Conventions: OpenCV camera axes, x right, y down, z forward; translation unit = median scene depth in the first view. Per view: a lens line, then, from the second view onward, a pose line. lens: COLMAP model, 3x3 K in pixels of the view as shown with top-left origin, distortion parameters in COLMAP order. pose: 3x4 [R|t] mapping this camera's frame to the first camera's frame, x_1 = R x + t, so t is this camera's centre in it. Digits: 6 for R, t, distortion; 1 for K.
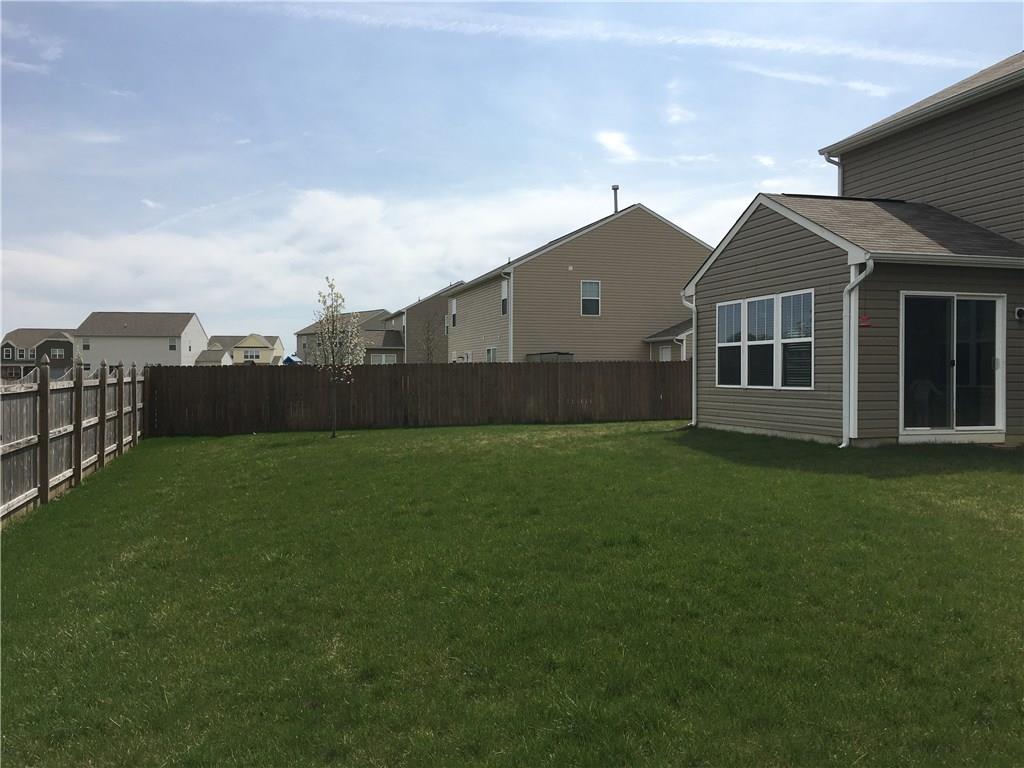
lens RADIAL K [[876.5, 0, 512.2], [0, 876.5, 372.9], [0, 0, 1]] dist [0.078042, -0.105059]
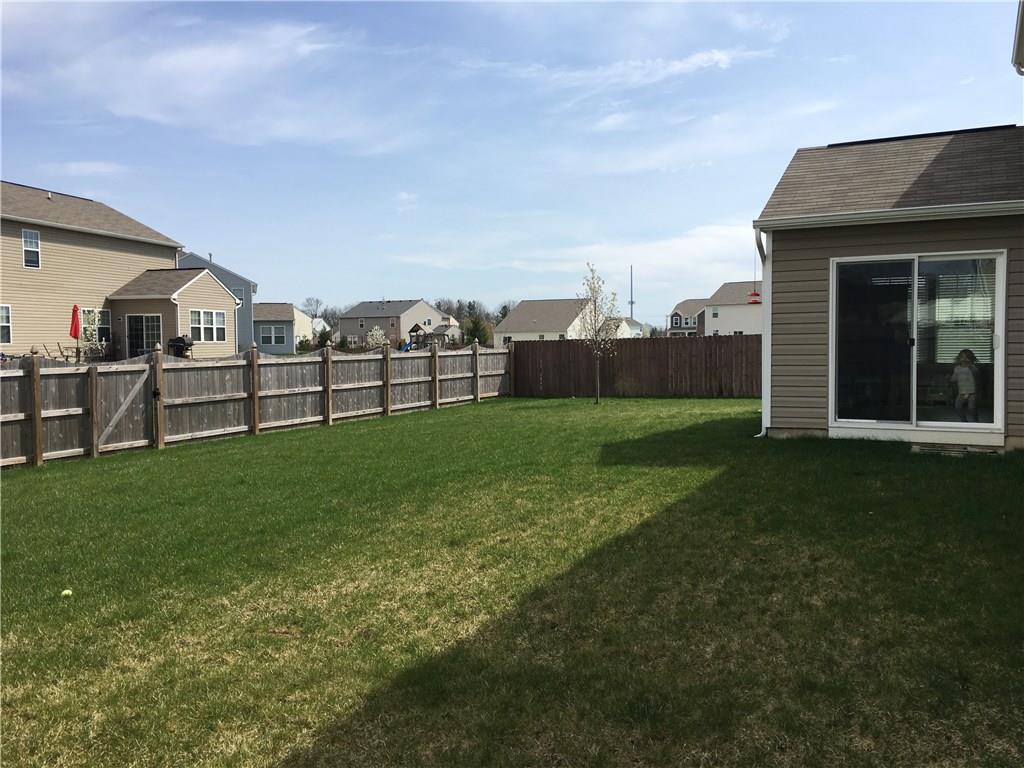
lens RADIAL K [[876.5, 0, 512.2], [0, 876.5, 372.9], [0, 0, 1]] dist [0.078042, -0.105059]
pose [[0.718107, 0.018456, -0.695688, 0.610369], [0.012051, 0.999169, 0.038947, -0.014518], [0.695829, -0.036352, 0.717287, 0.132536]]
